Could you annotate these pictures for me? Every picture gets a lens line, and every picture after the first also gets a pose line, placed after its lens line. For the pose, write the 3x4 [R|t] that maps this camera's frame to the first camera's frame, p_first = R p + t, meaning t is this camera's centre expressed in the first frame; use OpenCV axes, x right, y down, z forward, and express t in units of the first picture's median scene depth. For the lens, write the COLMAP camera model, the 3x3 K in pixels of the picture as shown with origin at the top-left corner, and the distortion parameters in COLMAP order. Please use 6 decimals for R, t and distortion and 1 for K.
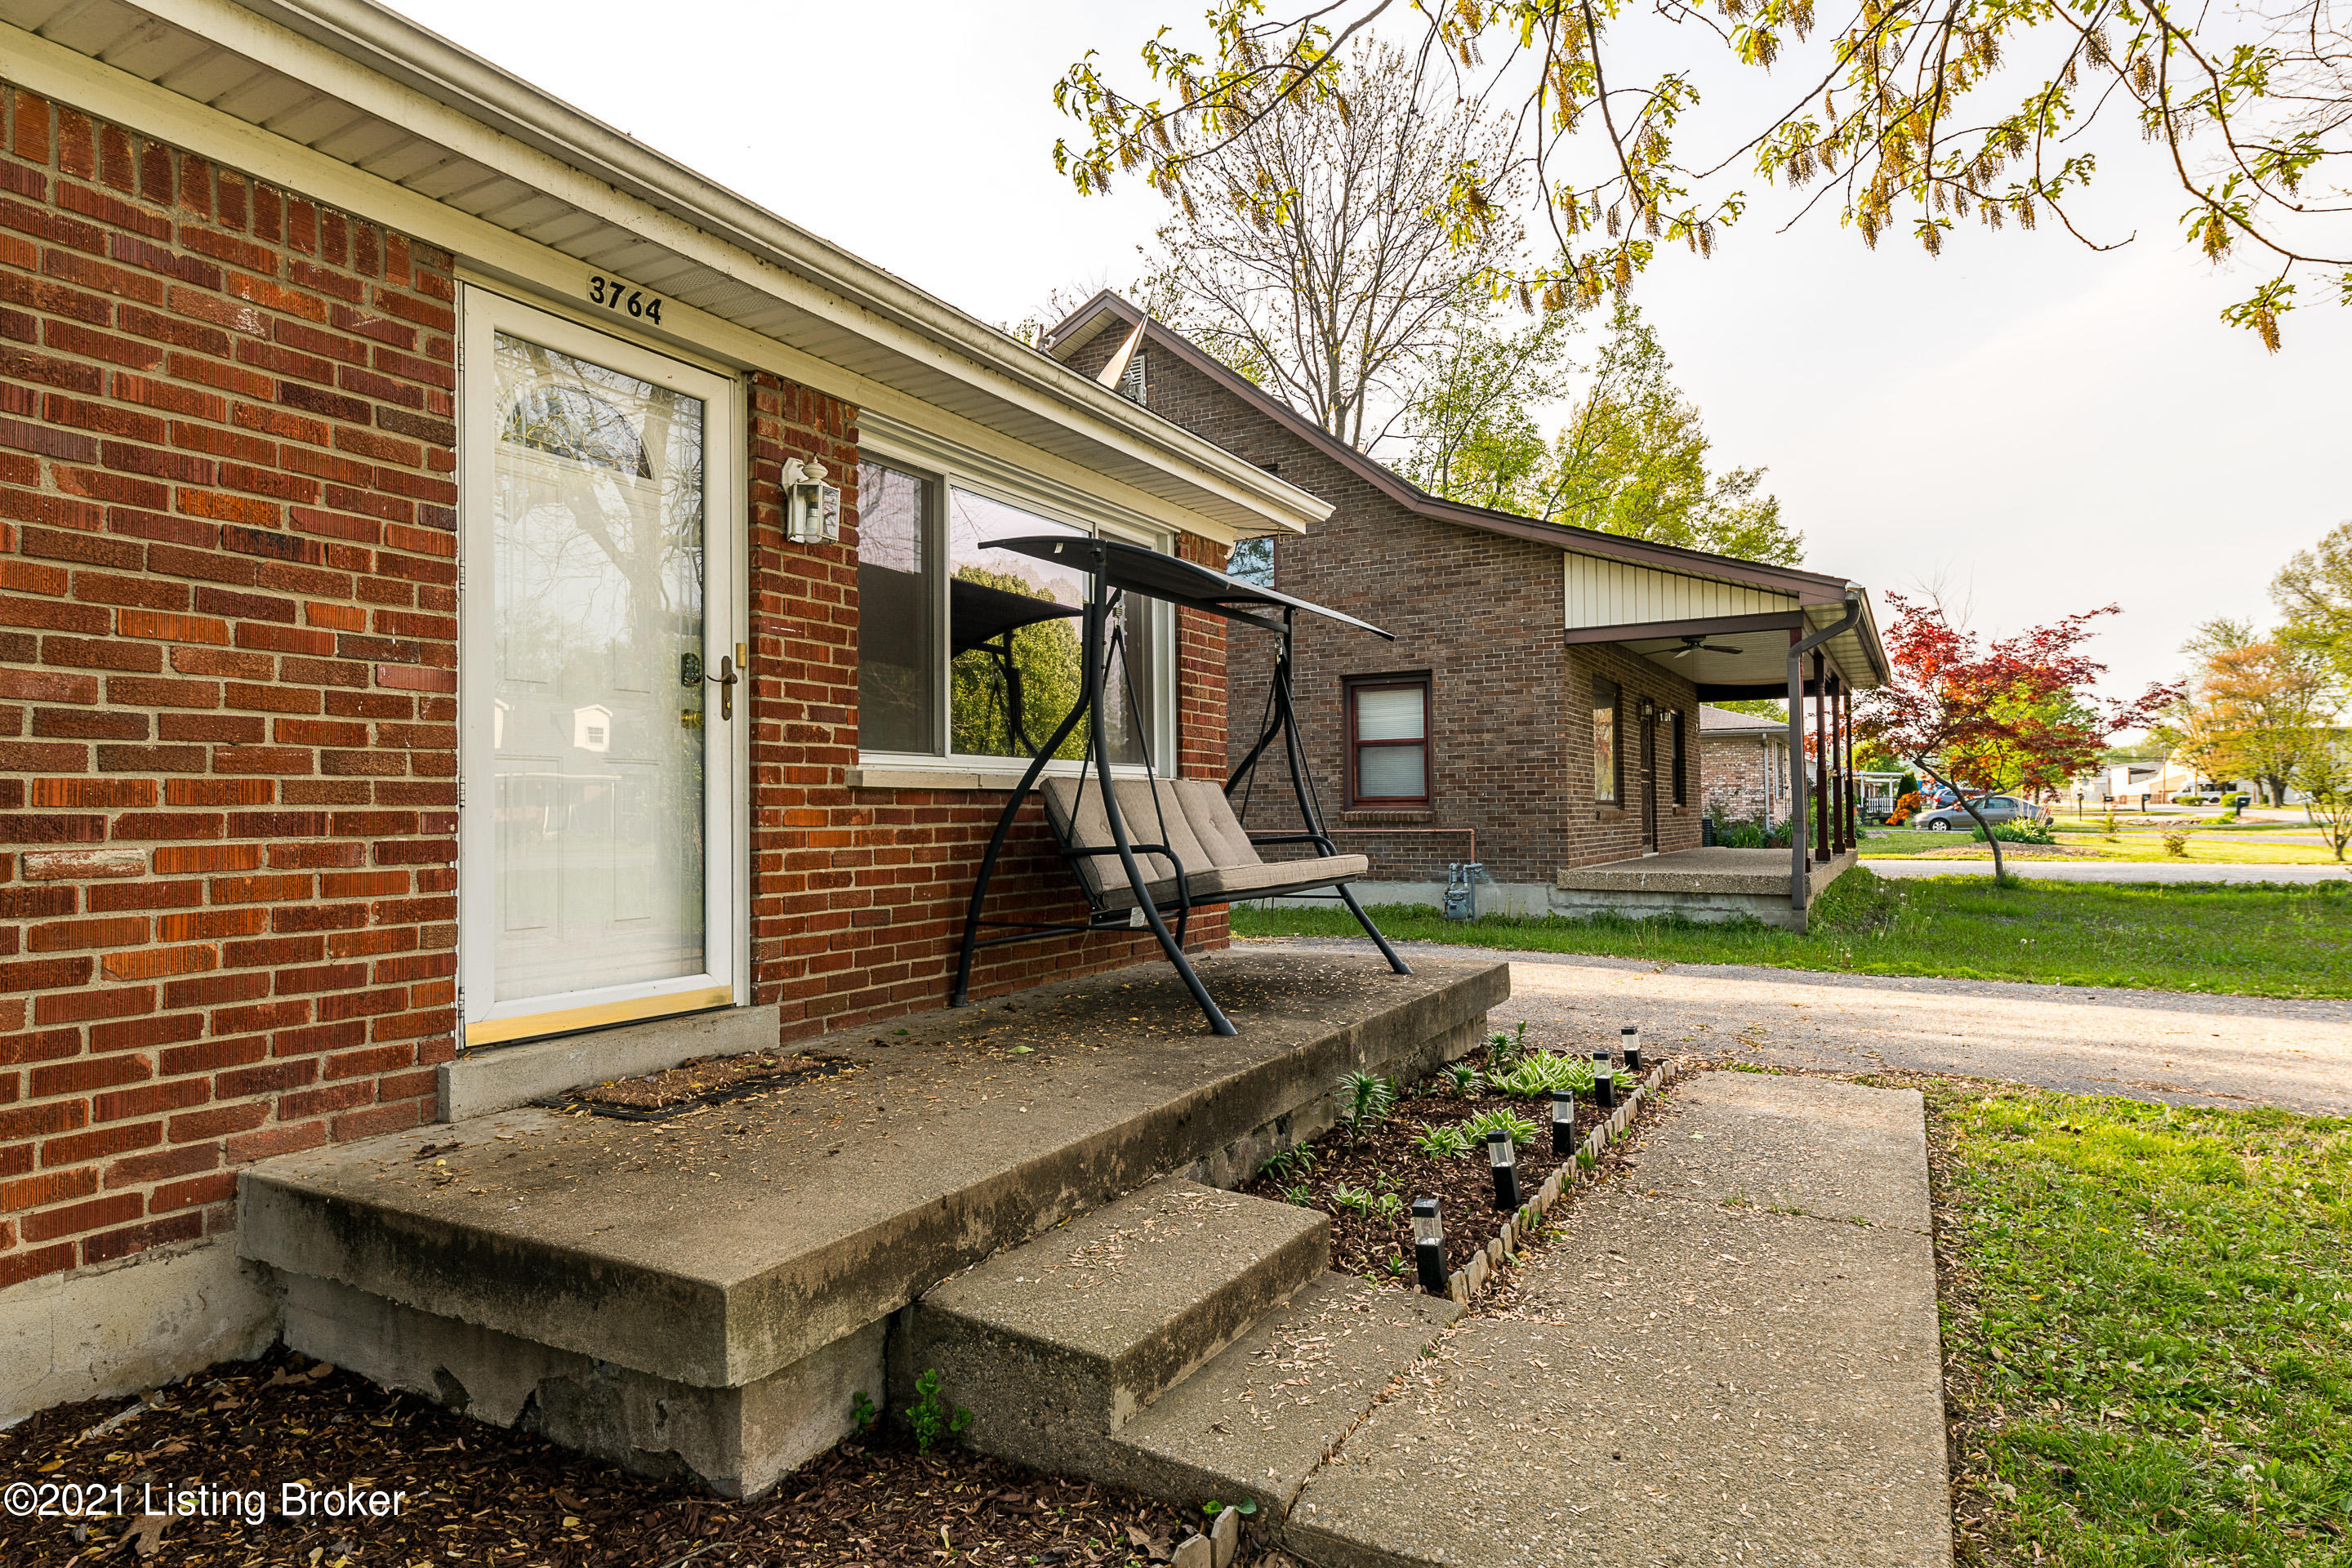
lens RADIAL K [[1327.5, 0, 1177.8], [0, 1327.5, 789.5], [0, 0, 1]] dist [0.000718, 0.000045]
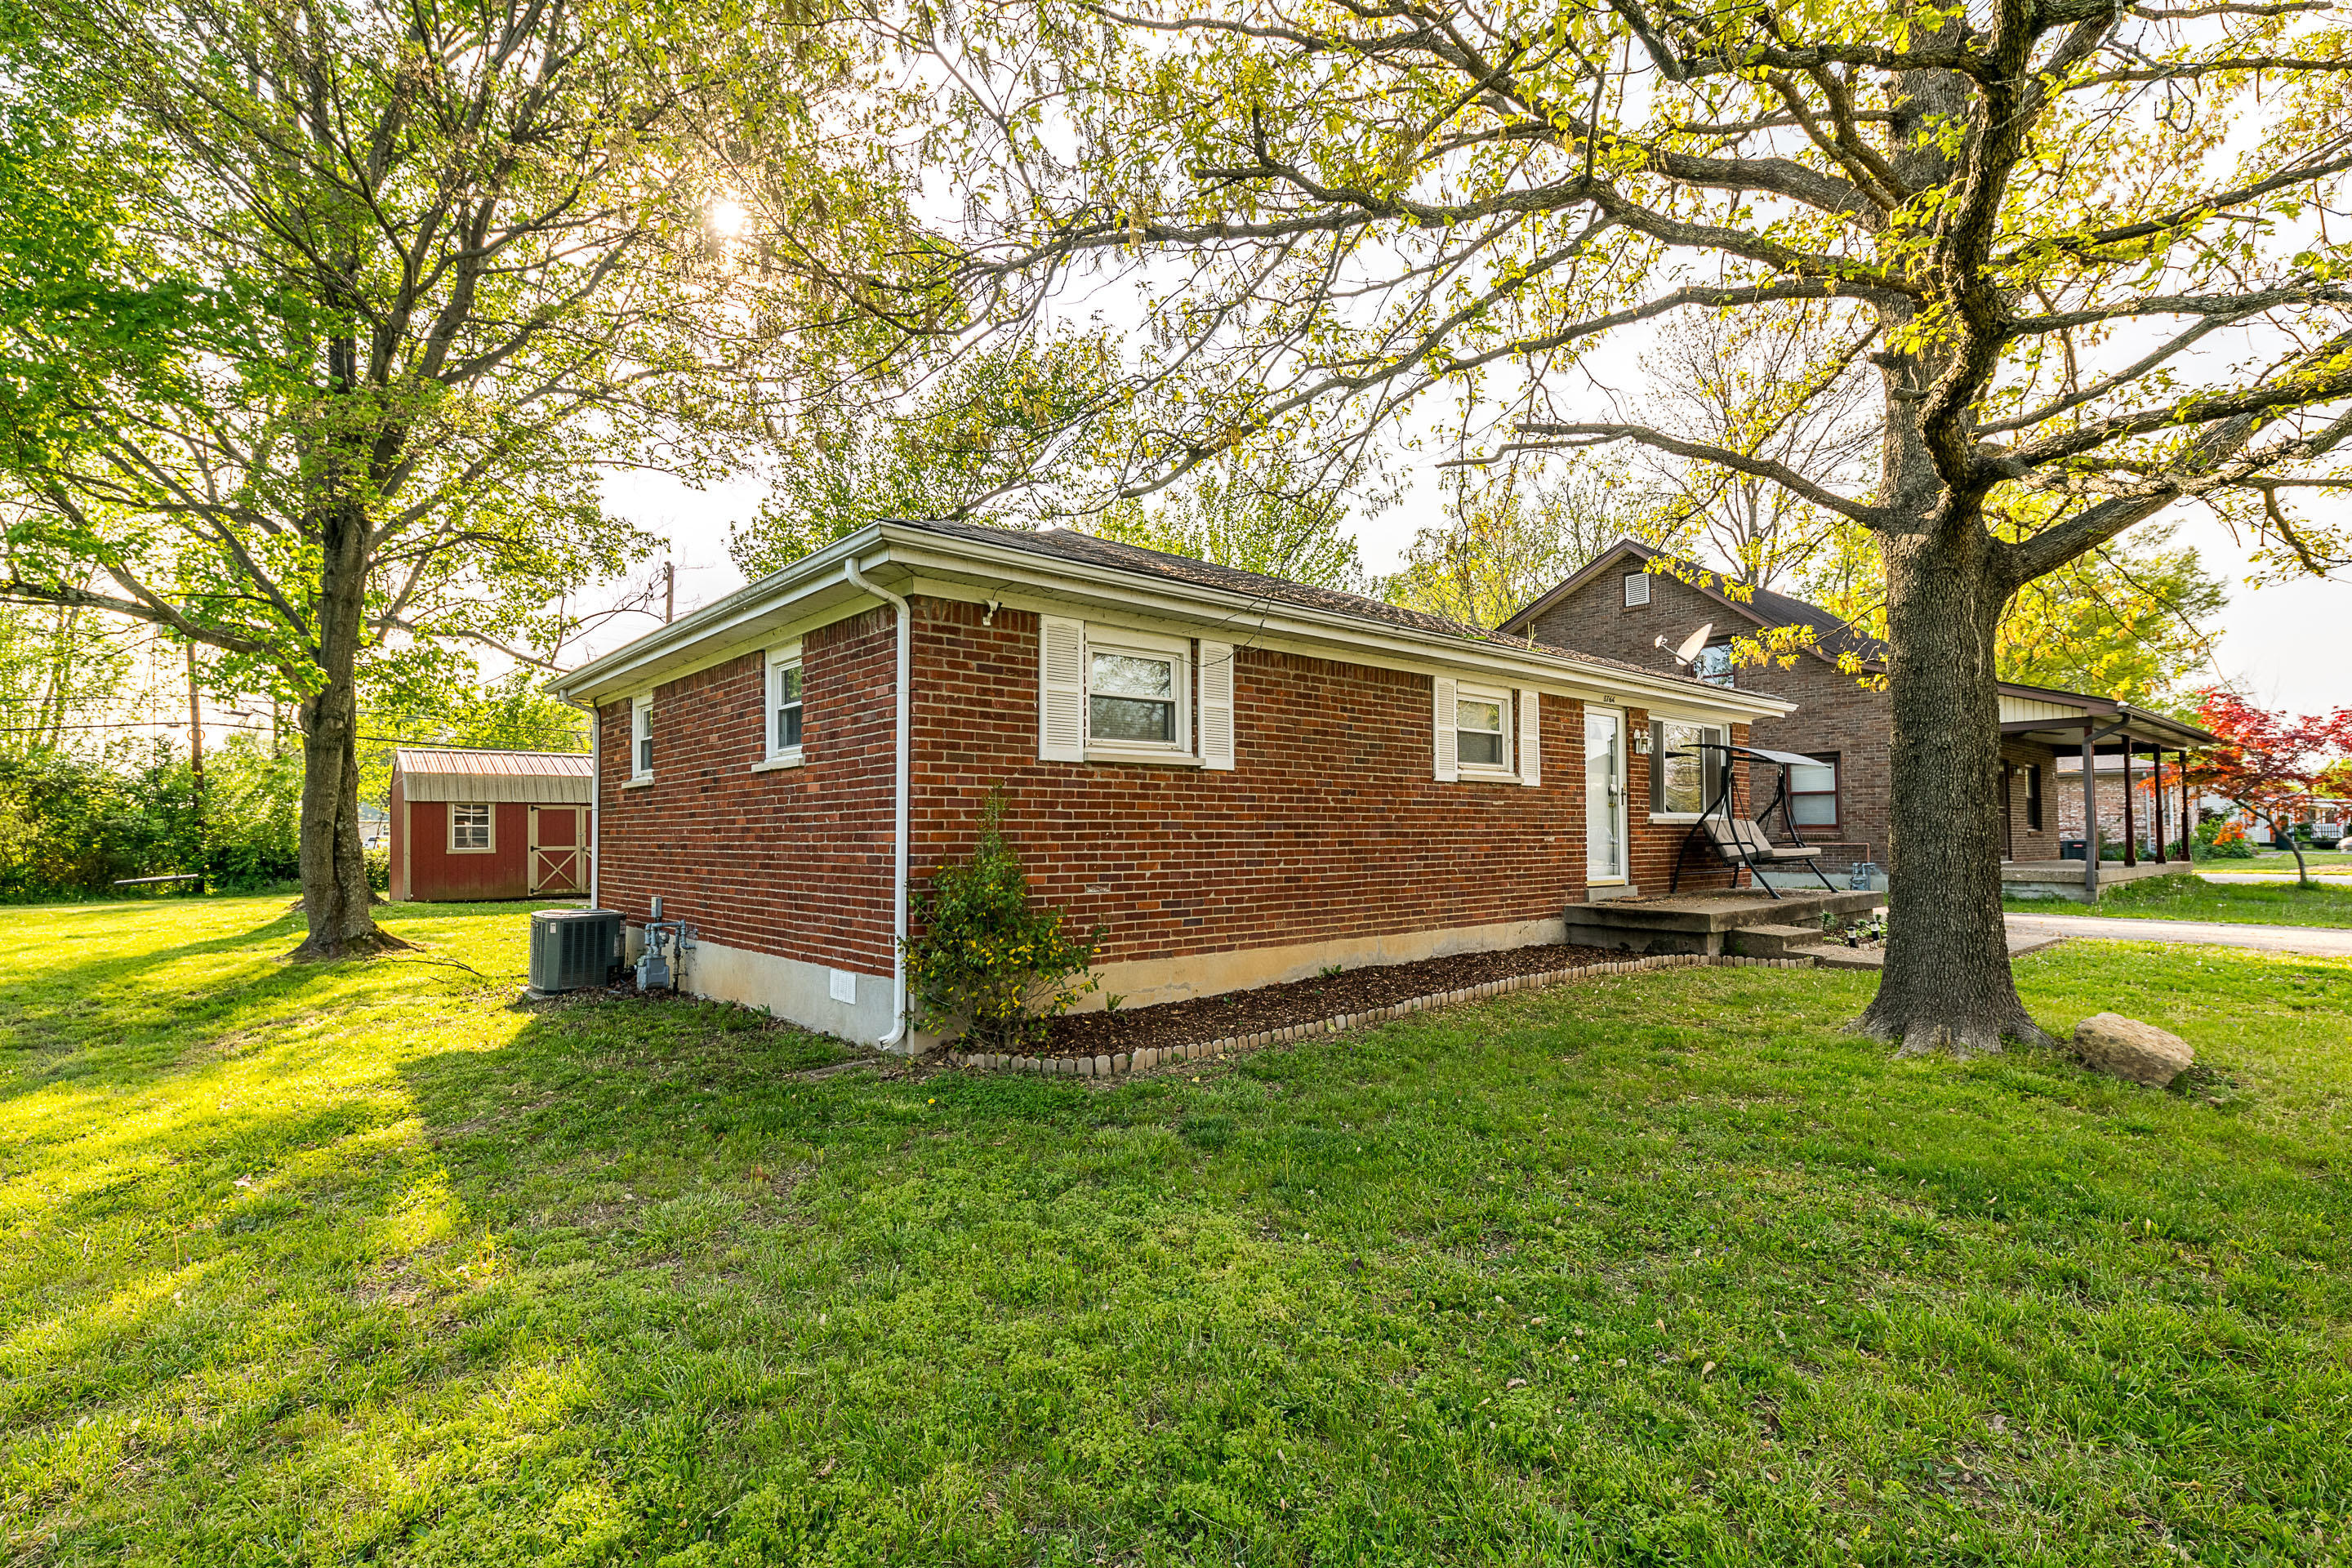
lens RADIAL K [[1085.4, 0, 1170.8], [0, 1085.4, 794.8], [0, 0, 1]] dist [0.000928, -0.000225]
pose [[0.936843, -0.004099, -0.349727, -0.148399], [-0.001561, 0.999872, -0.015899, -0.010386], [0.349748, 0.015441, 0.936717, -0.709543]]
